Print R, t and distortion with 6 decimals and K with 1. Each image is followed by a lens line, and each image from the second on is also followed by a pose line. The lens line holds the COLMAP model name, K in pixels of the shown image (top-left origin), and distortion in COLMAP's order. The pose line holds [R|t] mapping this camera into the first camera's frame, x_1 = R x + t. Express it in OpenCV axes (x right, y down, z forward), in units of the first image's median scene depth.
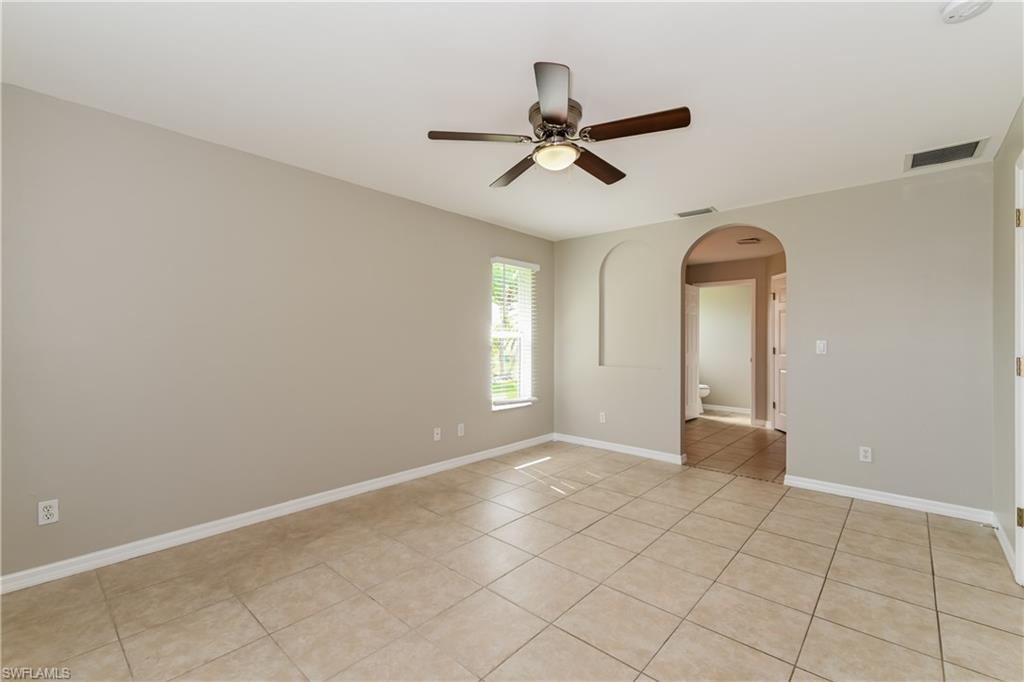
lens RADIAL K [[441.4, 0, 515.8], [0, 441.4, 340.7], [0, 0, 1]] dist [0.014125, -0.001380]
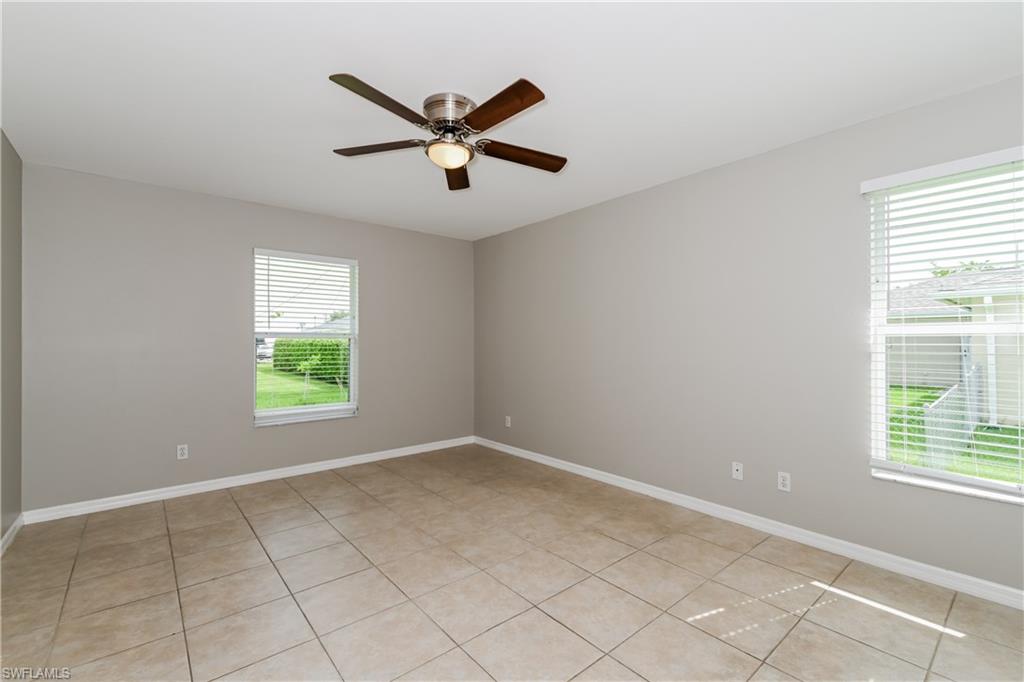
lens RADIAL K [[441.4, 0, 503.6], [0, 441.4, 339.0], [0, 0, 1]] dist [0.014125, -0.001380]
pose [[-0.147723, -0.008369, -0.988993, 0.907309], [-0.005372, 0.999956, -0.007659, 0.007186], [0.989014, 0.004181, -0.147762, 1.107176]]
